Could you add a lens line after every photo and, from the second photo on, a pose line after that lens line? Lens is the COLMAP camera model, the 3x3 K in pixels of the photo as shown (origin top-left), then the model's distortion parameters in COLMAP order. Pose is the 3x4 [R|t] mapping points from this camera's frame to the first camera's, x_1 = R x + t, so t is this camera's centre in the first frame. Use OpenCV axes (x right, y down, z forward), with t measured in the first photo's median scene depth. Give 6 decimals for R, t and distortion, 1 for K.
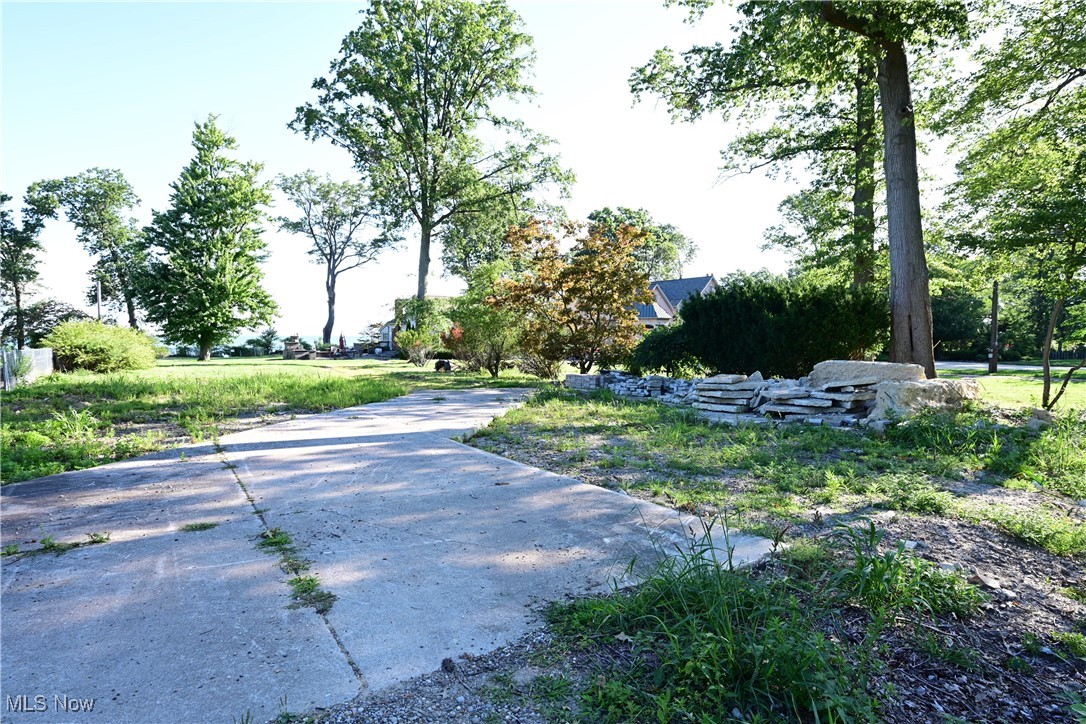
lens RADIAL K [[583.5, 0, 543.0], [0, 583.5, 362.0], [0, 0, 1]] dist [-0.001654, -0.000040]
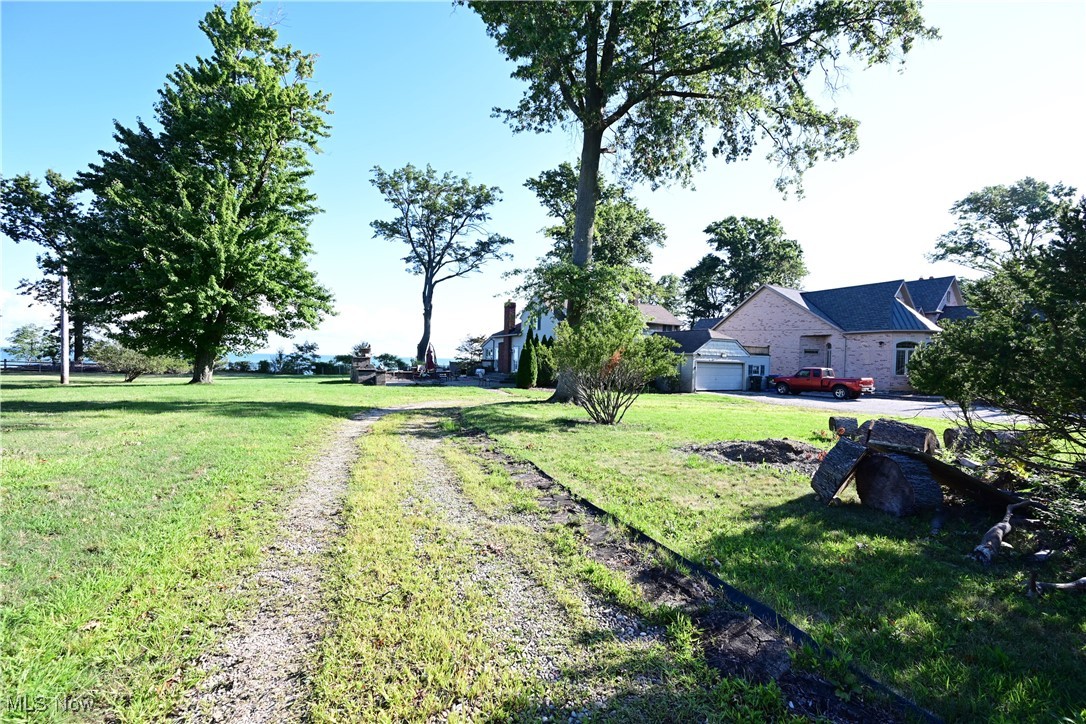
lens RADIAL K [[458.2, 0, 543.0], [0, 458.2, 362.0], [0, 0, 1]] dist [0.002231, 0.000160]
pose [[0.992416, 0.022549, -0.120838, -0.107184], [-0.027652, 0.998788, -0.040718, -0.008525], [0.119773, 0.043751, 0.991837, 0.347273]]
